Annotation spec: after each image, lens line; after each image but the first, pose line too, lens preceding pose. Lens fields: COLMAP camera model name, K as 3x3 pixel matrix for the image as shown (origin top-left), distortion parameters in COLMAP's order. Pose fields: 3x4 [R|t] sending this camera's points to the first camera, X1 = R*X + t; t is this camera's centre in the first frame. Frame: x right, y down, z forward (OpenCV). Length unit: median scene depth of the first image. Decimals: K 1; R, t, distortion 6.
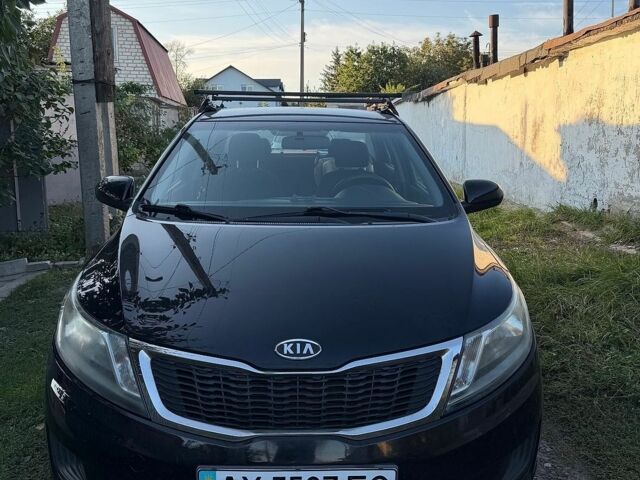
lens RADIAL K [[514.5, 0, 326.0], [0, 514.5, 242.7], [0, 0, 1]] dist [0.105710, -0.140189]
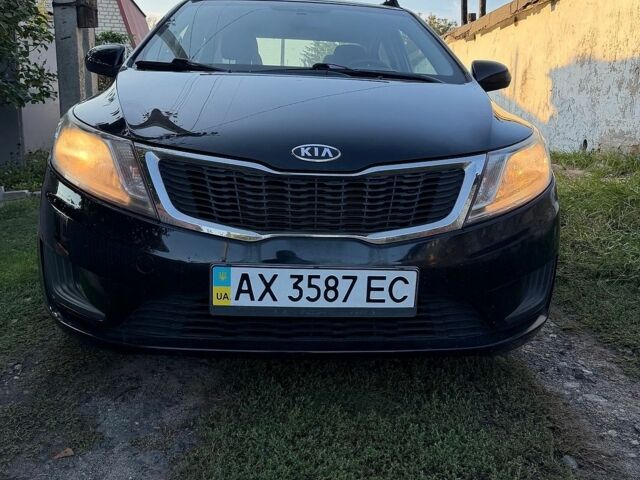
lens RADIAL K [[515.1, 0, 320.0], [0, 515.1, 240.0], [0, 0, 1]] dist [0.106741, -0.136897]
pose [[0.999308, 0.016620, 0.033290, -0.023420], [-0.017441, 0.999547, 0.024536, 0.105977], [-0.032867, -0.025100, 0.999145, 0.015921]]
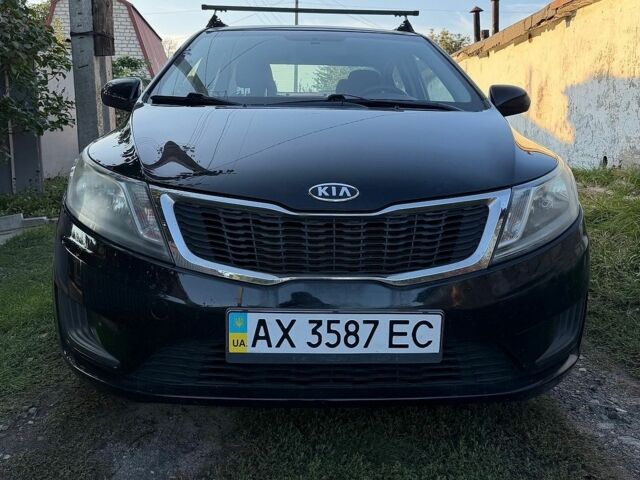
lens RADIAL K [[515.1, 0, 320.0], [0, 515.1, 240.0], [0, 0, 1]] dist [0.106741, -0.136897]
pose [[0.999985, 0.003557, 0.004093, -0.025330], [-0.003538, 0.999983, -0.004544, 0.091519], [-0.004109, 0.004530, 0.999981, 0.025717]]
